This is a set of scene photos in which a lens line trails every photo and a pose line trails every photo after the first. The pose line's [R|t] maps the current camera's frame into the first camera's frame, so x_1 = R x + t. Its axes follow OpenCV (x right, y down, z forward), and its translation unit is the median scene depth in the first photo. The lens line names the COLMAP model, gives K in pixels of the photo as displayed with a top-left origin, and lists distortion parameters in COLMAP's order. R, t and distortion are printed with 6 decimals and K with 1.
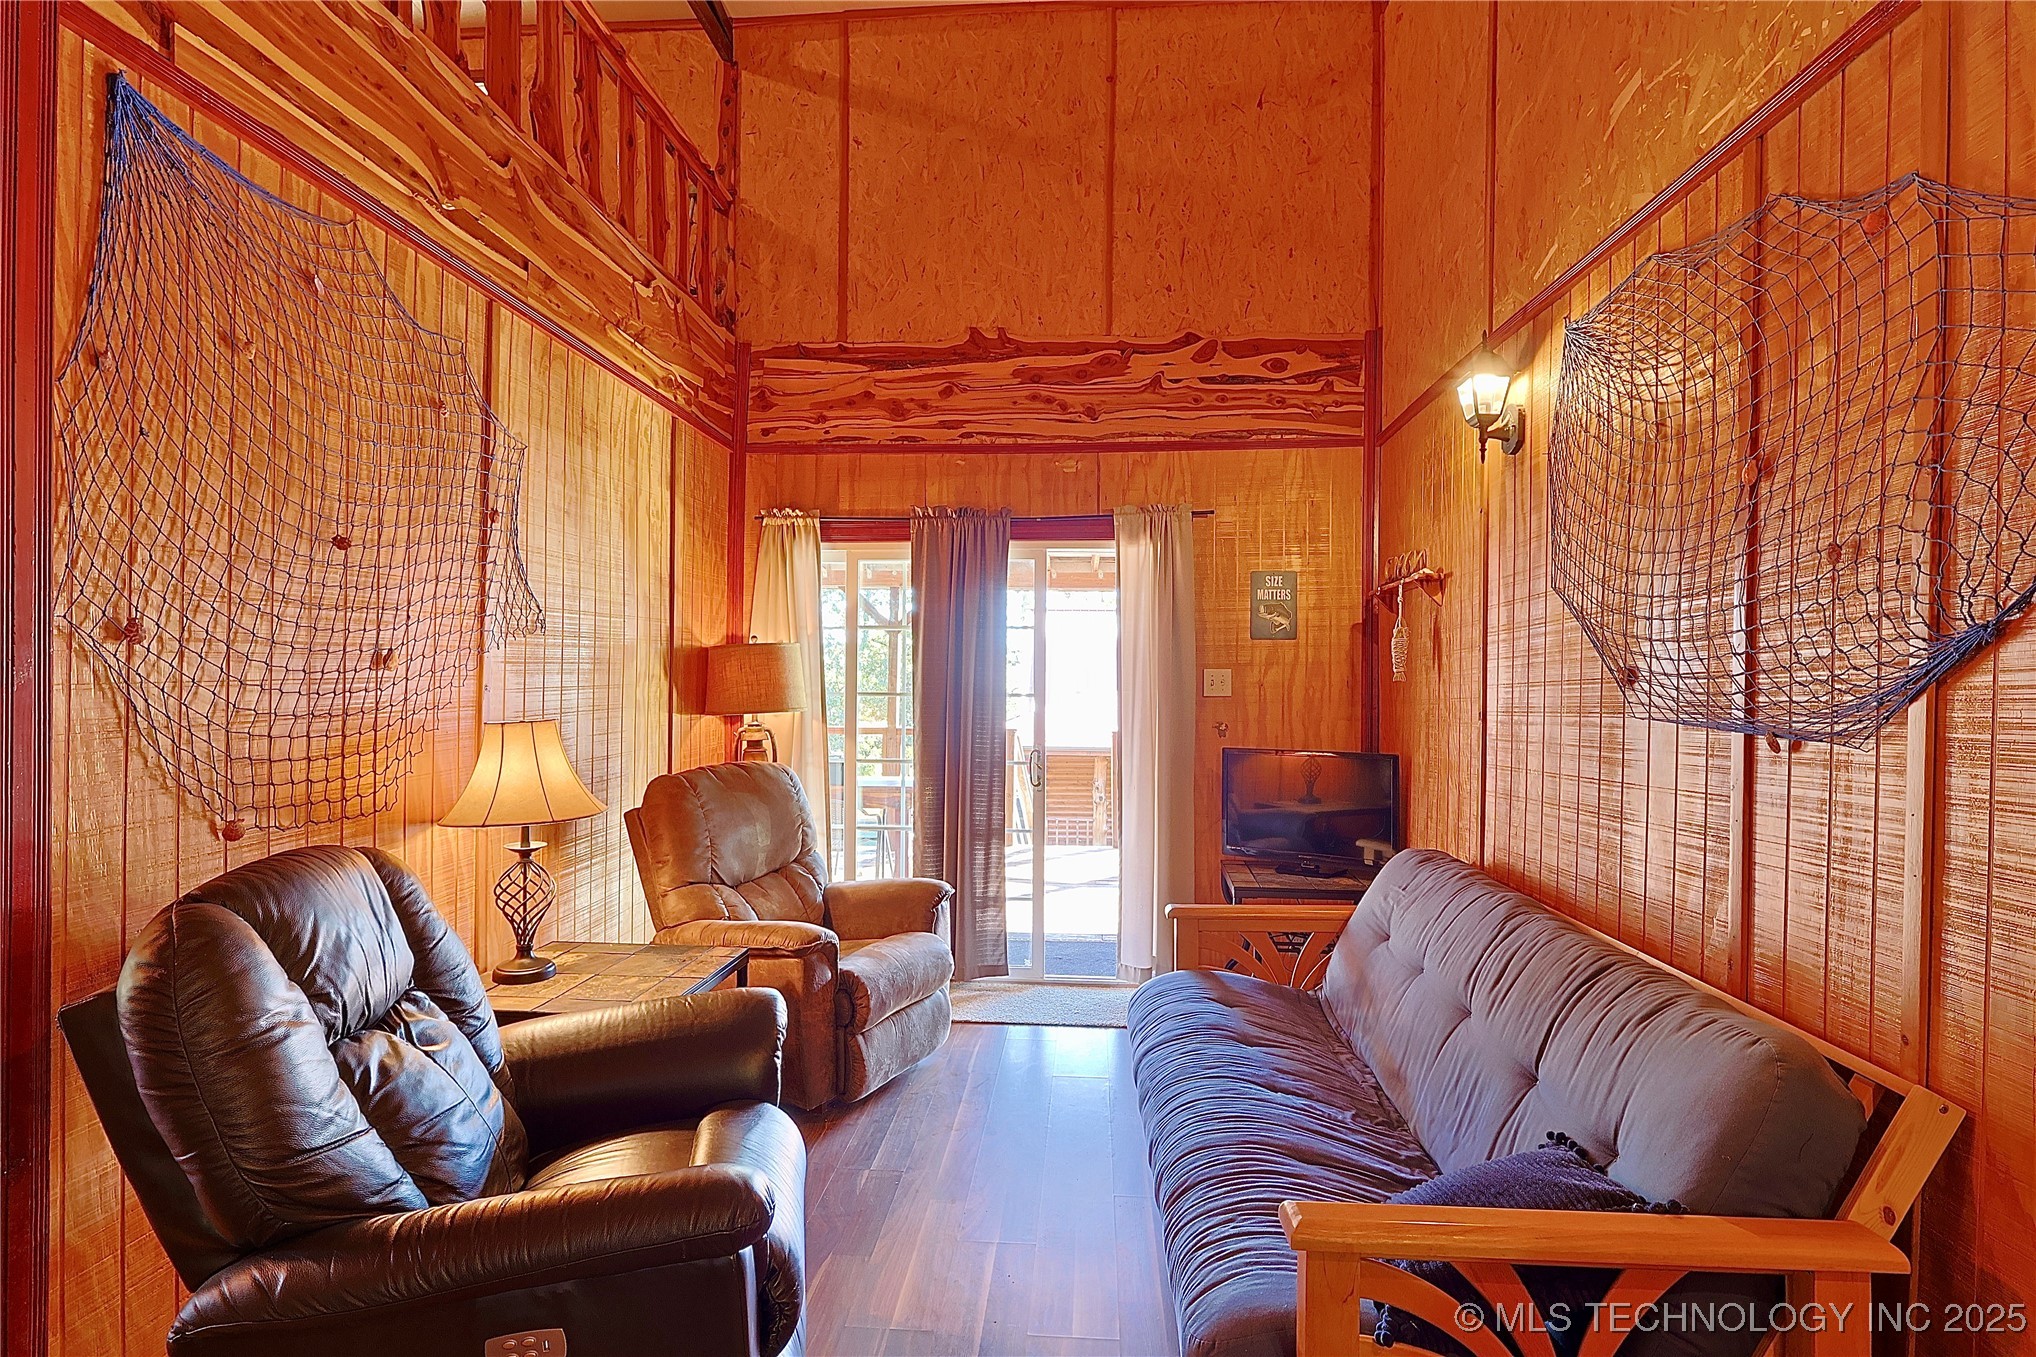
lens RADIAL K [[998.5, 0, 1018.0], [0, 998.5, 678.5], [0, 0, 1]] dist [-0.002329, -0.000450]
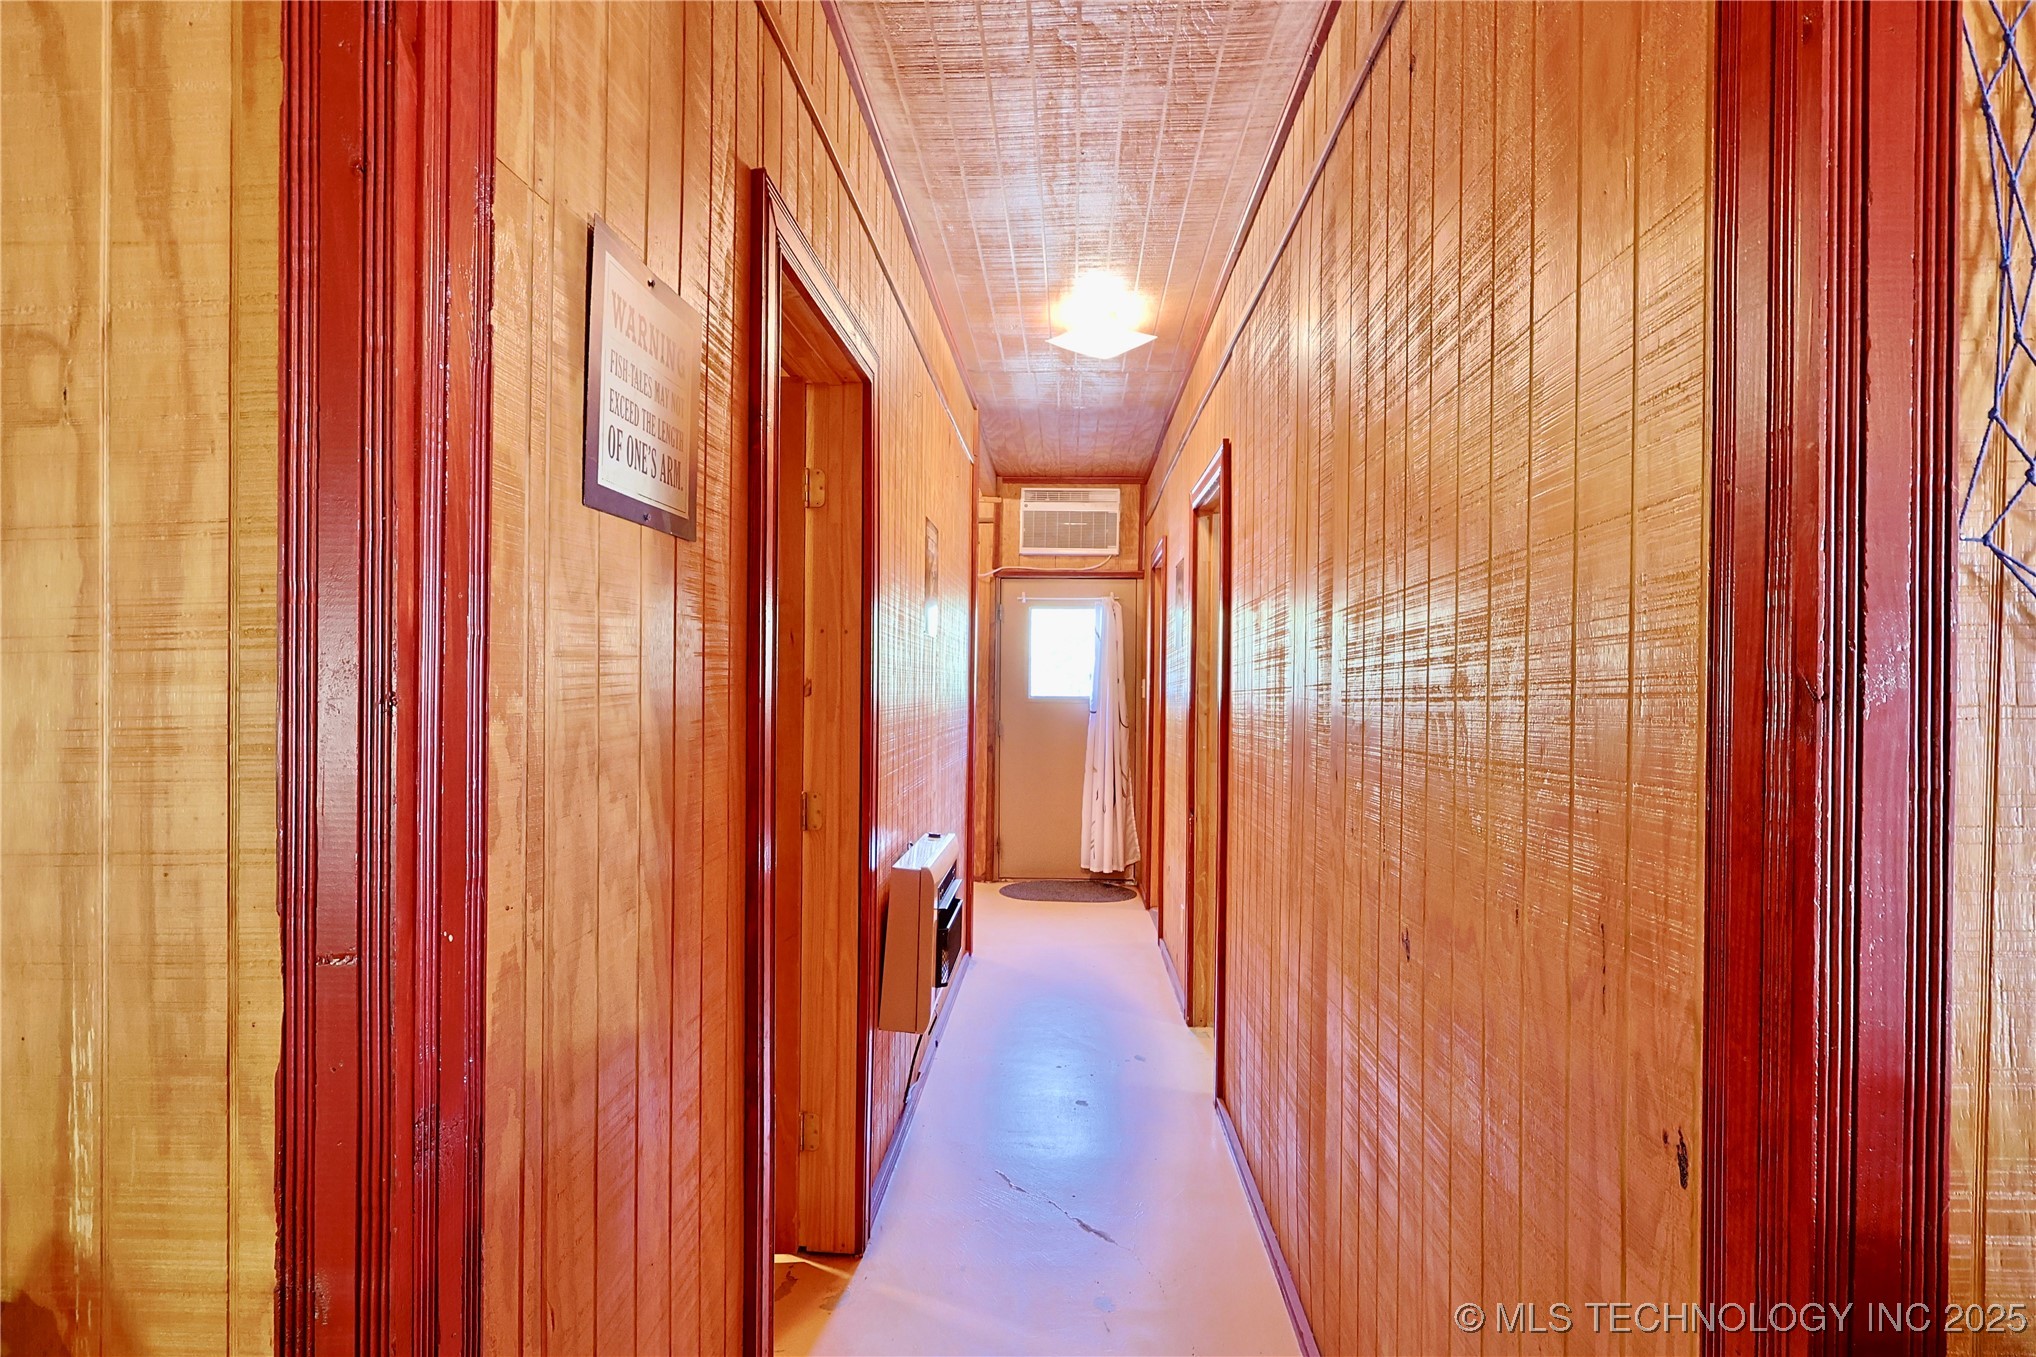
lens RADIAL K [[998.5, 0, 1018.0], [0, 998.5, 678.5], [0, 0, 1]] dist [-0.002329, -0.000450]
pose [[0.050982, -0.001343, -0.998699, -0.569787], [-0.008304, 0.999964, -0.001768, -0.000937], [0.998665, 0.008383, 0.050969, 0.583179]]
